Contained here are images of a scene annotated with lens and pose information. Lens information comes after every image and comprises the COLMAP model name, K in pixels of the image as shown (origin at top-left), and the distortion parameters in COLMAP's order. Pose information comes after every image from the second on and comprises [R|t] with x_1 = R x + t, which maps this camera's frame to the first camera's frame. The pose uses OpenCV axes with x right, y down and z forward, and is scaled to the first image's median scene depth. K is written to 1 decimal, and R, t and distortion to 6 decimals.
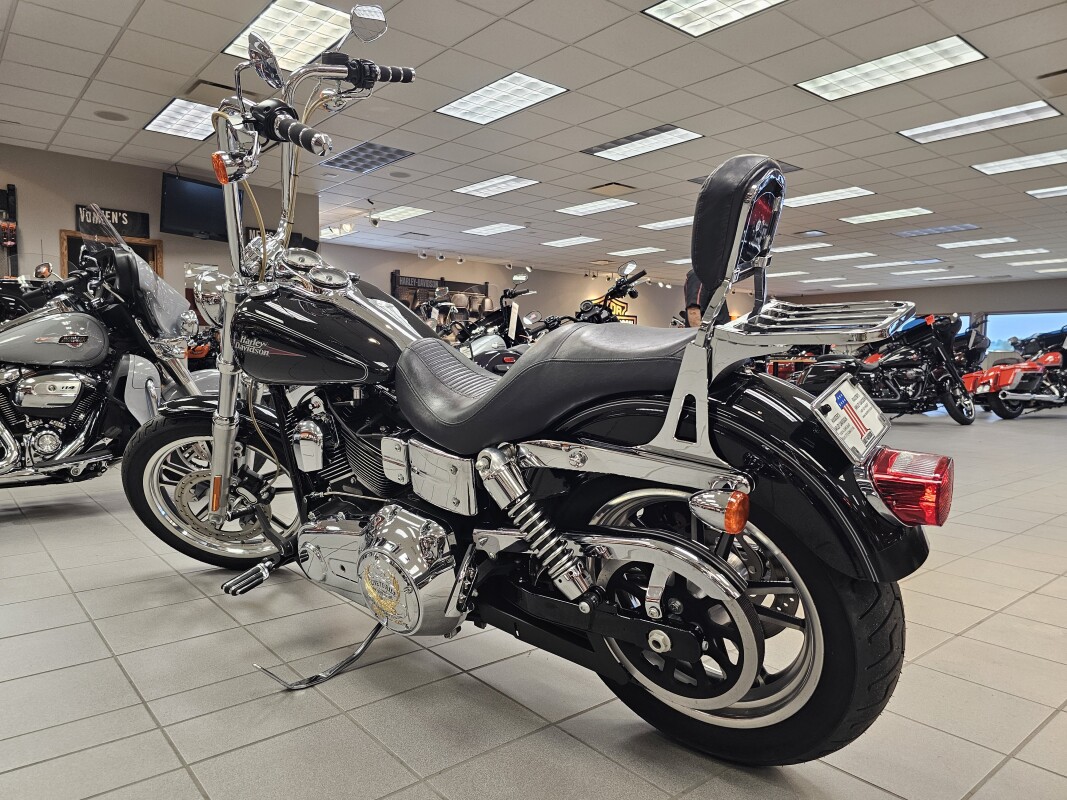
lens RADIAL K [[717.2, 0, 528.3], [0, 717.2, 404.2], [0, 0, 1]] dist [0.041194, -0.041352]
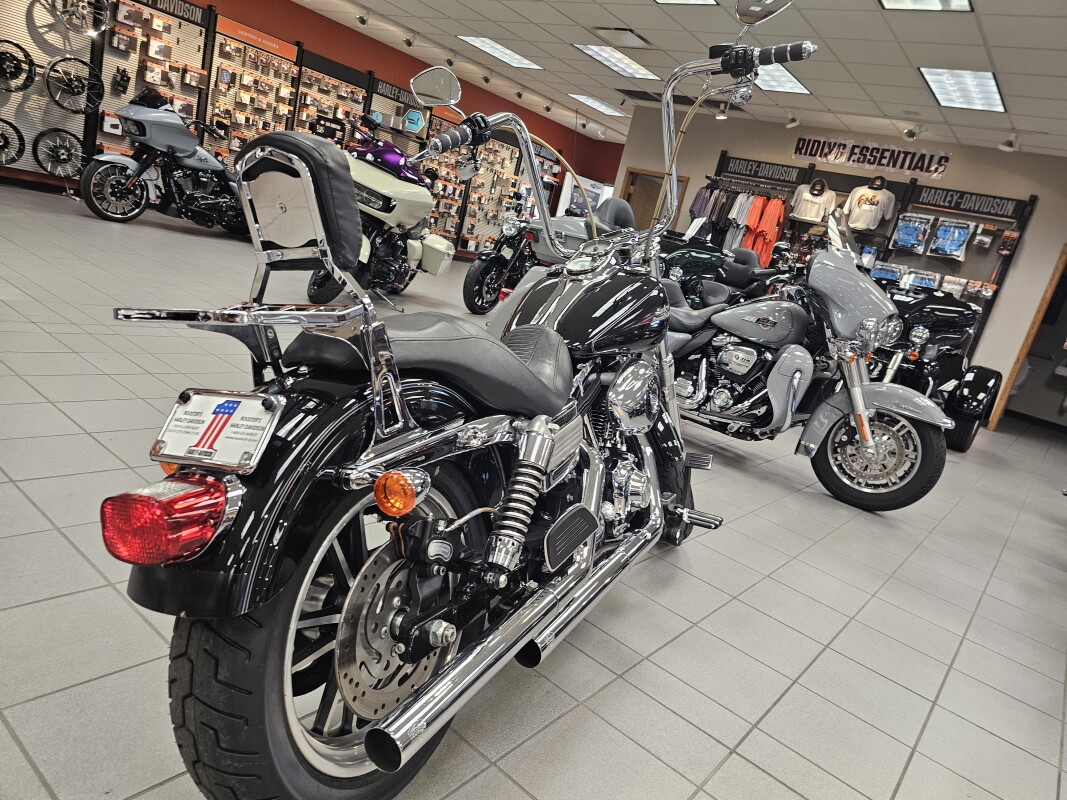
lens RADIAL K [[717.2, 0, 528.3], [0, 717.2, 404.2], [0, 0, 1]] dist [0.041194, -0.041352]
pose [[0.212098, 0.272040, -0.938621, 0.187758], [-0.290109, 0.934703, 0.205349, -0.041493], [0.933194, 0.228748, 0.277170, 0.156381]]
